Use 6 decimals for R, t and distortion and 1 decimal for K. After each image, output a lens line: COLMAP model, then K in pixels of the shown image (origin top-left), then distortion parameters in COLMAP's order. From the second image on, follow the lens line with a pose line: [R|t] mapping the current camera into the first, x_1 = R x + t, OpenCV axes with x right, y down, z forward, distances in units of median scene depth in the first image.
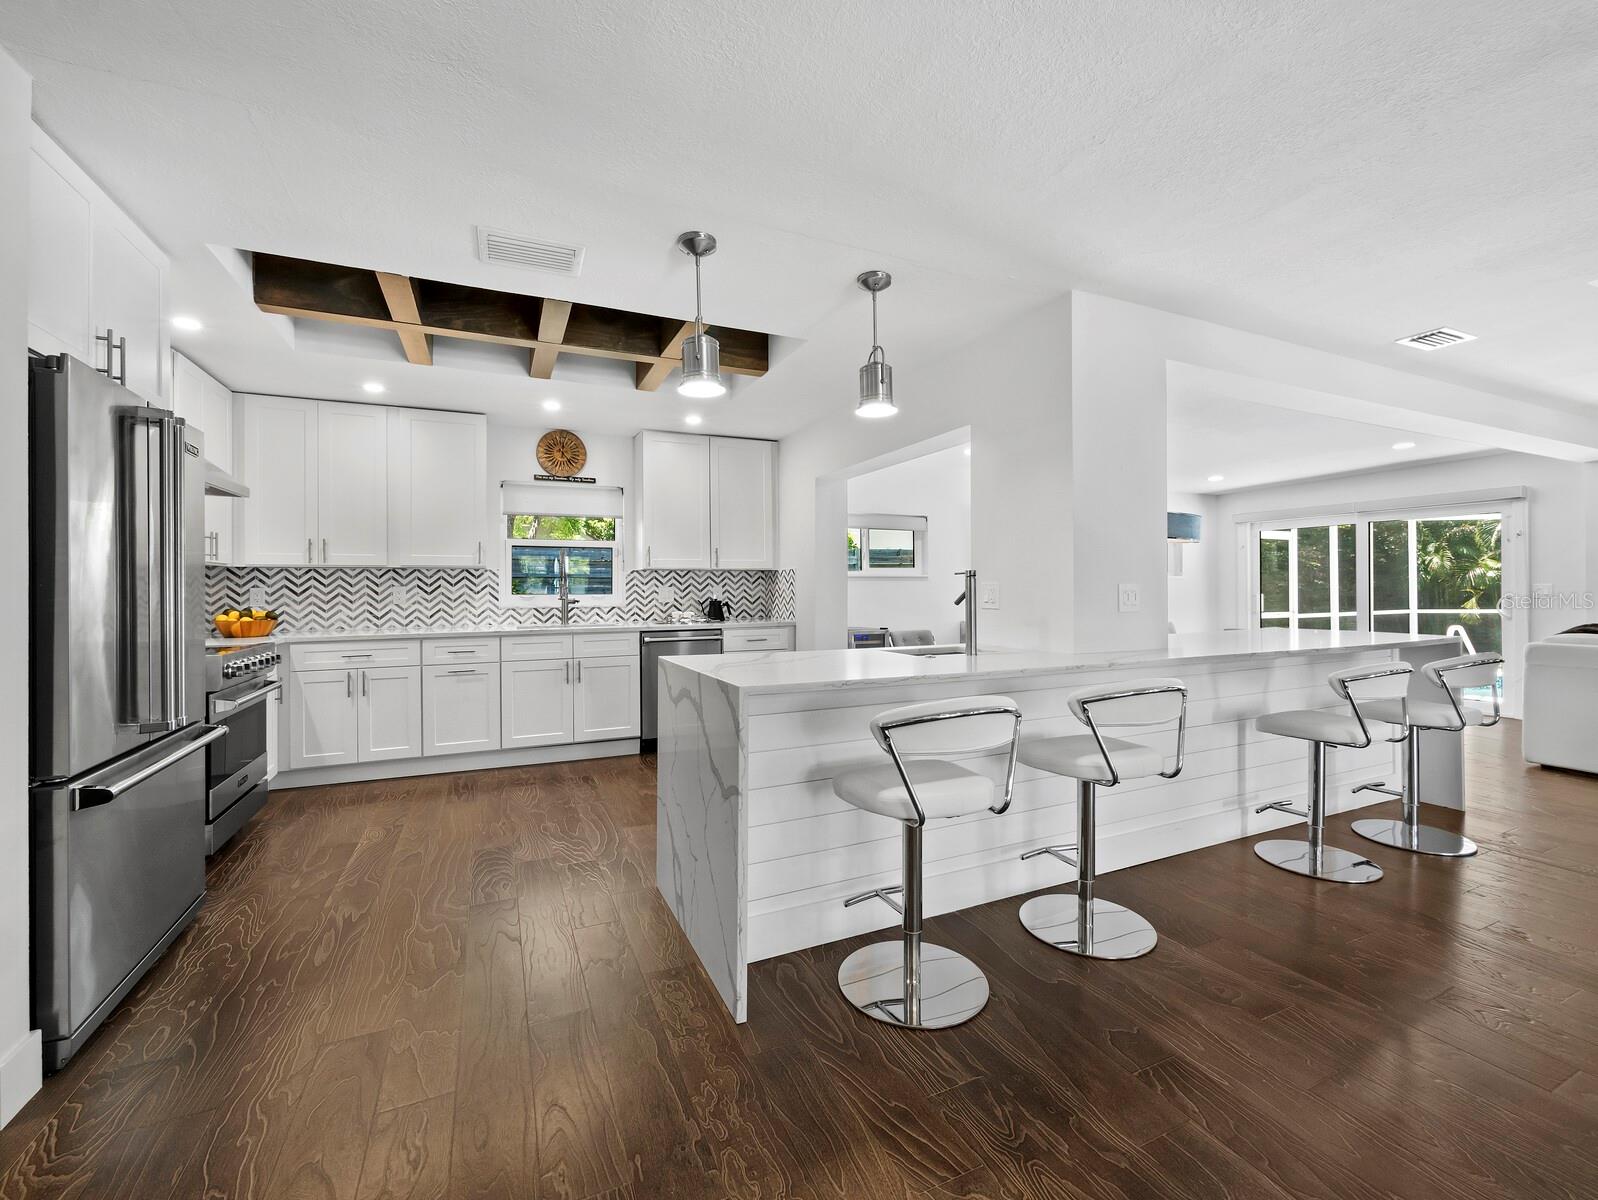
lens RADIAL K [[678.4, 0, 800.5], [0, 678.4, 587.6], [0, 0, 1]] dist [-0.003901, -0.000356]
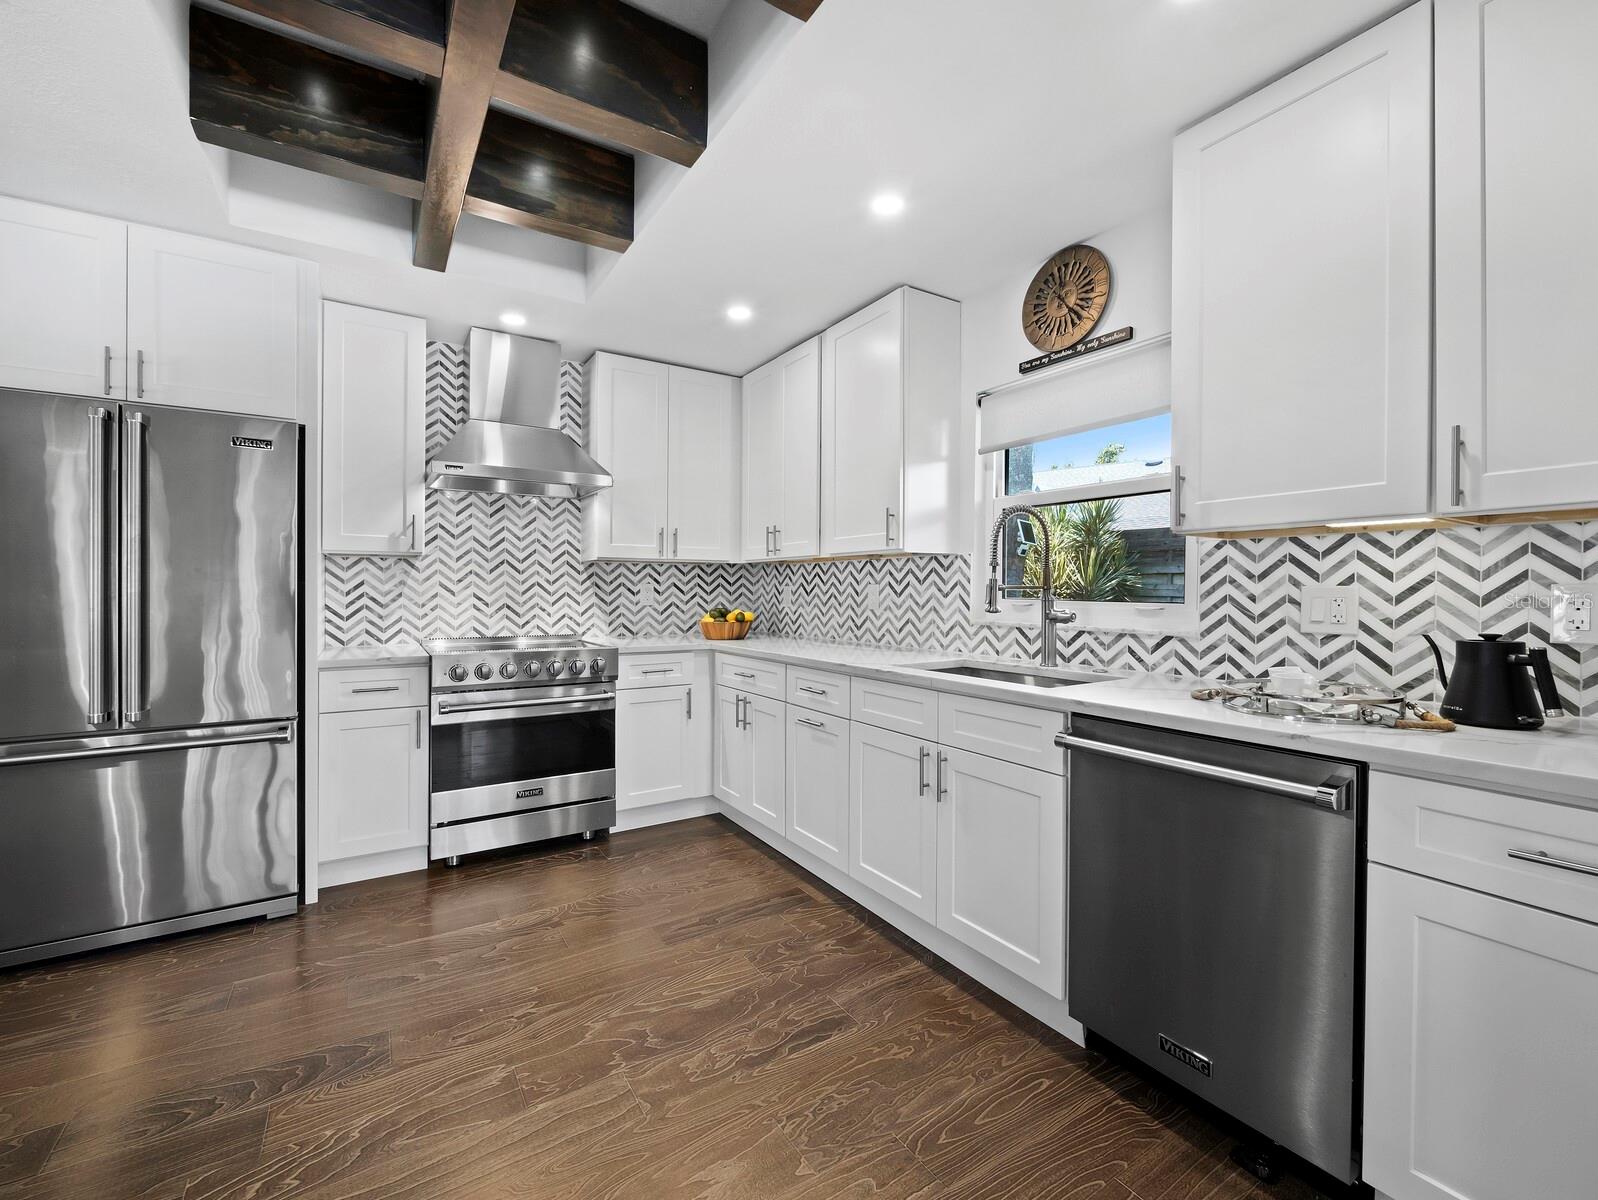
lens RADIAL K [[682.1, 0, 800.0], [0, 682.1, 593.2], [0, 0, 1]] dist [0.000194, 0.000227]
pose [[0.141762, 0.010241, -0.989848, 0.095063], [-0.005939, 0.999937, 0.009495, 0.001162], [0.989883, 0.004533, 0.141814, 0.802837]]
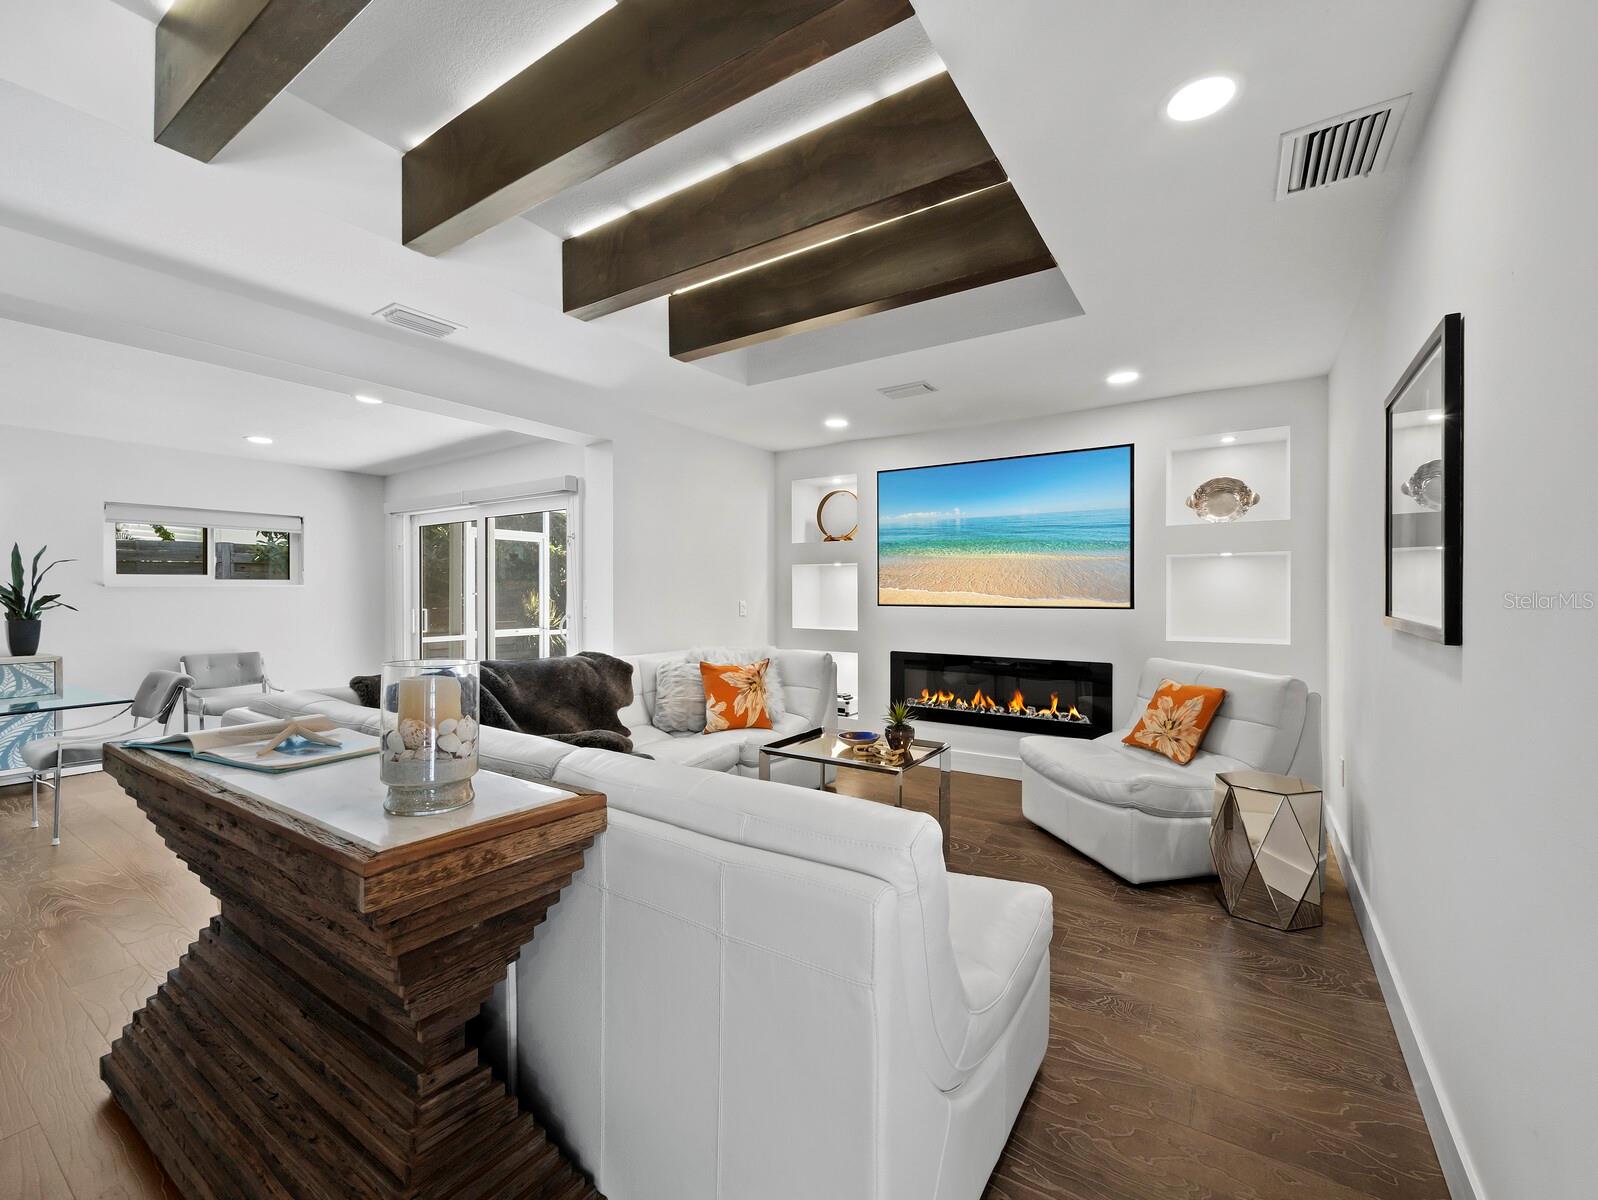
lens RADIAL K [[671.4, 0, 801.9], [0, 671.4, 593.7], [0, 0, 1]] dist [-0.003653, -0.000250]
pose [[0.849939, 0.002391, 0.526875, 1.083227], [-0.003632, 0.999993, 0.001321, -0.017922], [-0.526868, -0.003036, 0.849942, 0.220217]]
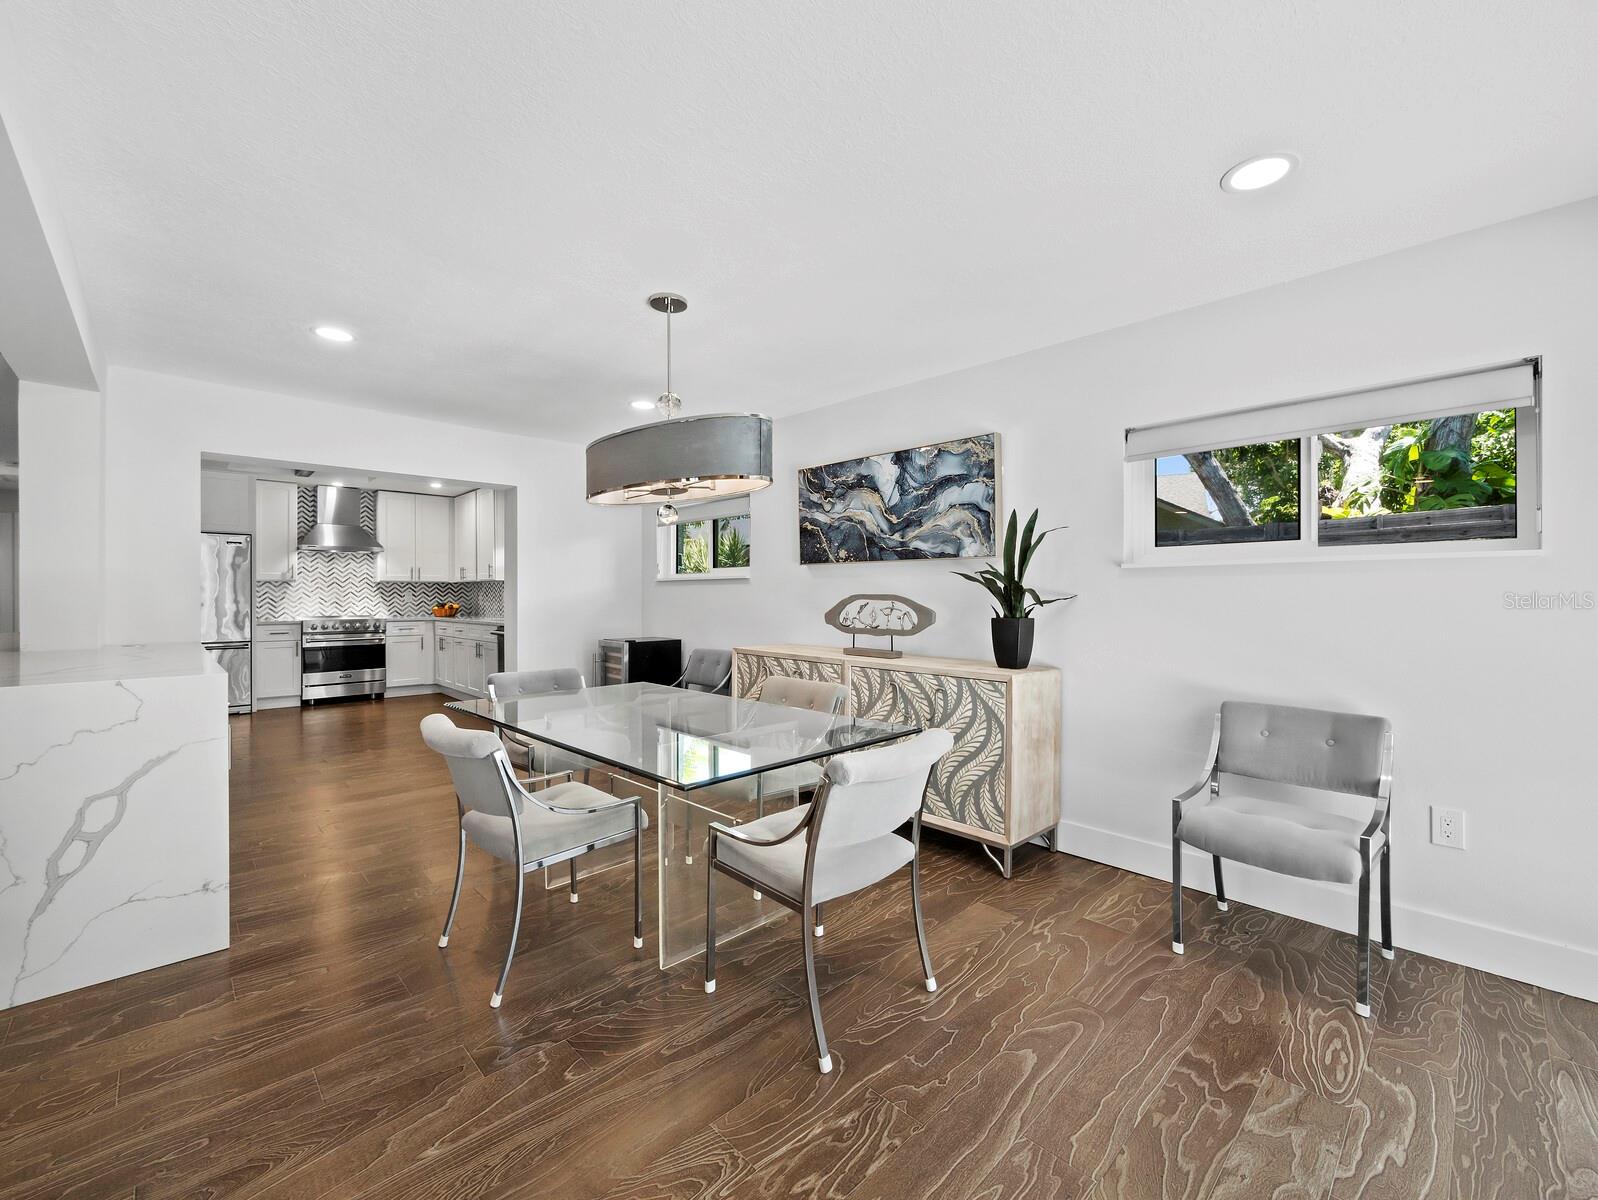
lens RADIAL K [[671.4, 0, 801.9], [0, 671.4, 593.7], [0, 0, 1]] dist [-0.003653, -0.000250]
pose [[0.327012, 0.003333, -0.945014, 1.202090], [0.000463, 0.999993, 0.003687, -0.002798], [0.945020, -0.001643, 0.327008, 1.123942]]
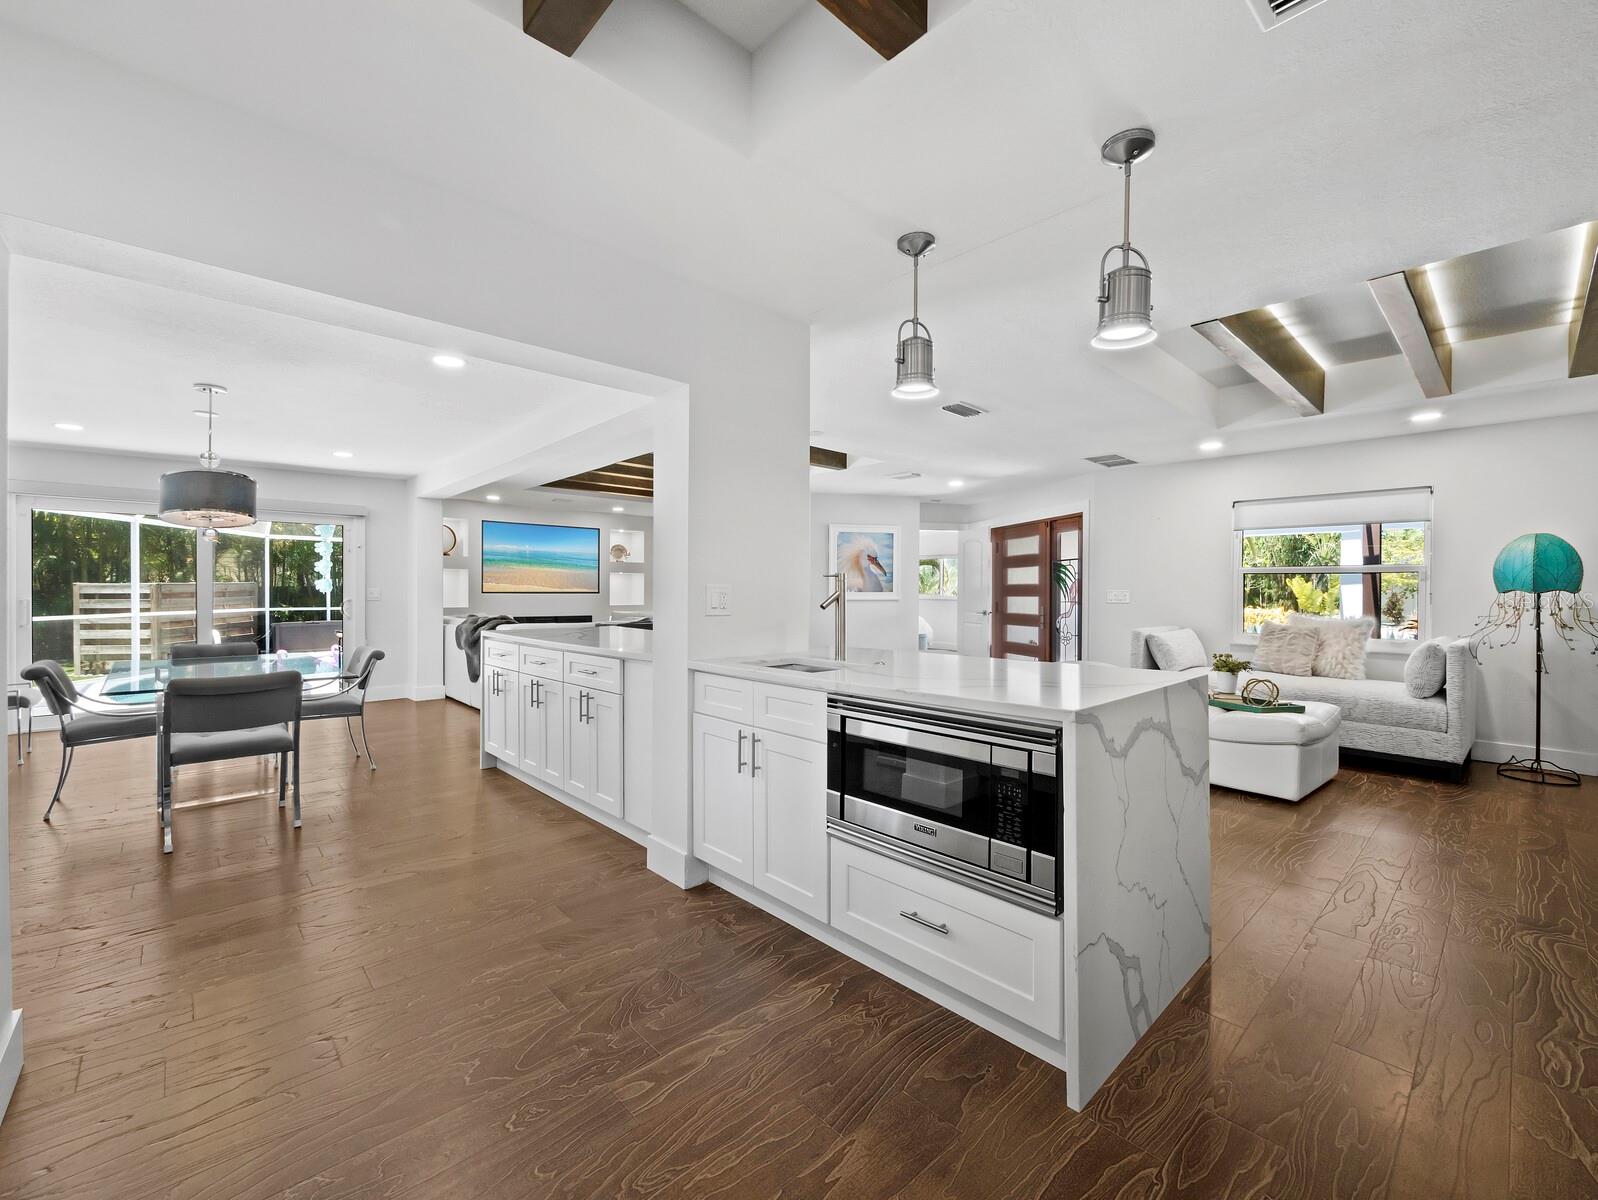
lens RADIAL K [[671.4, 0, 801.9], [0, 671.4, 593.7], [0, 0, 1]] dist [-0.003653, -0.000250]
pose [[-0.310782, 0.000257, 0.950481, -0.370517], [-0.003517, 0.999993, -0.001421, 0.003670], [-0.950475, -0.003785, -0.310779, 0.766557]]
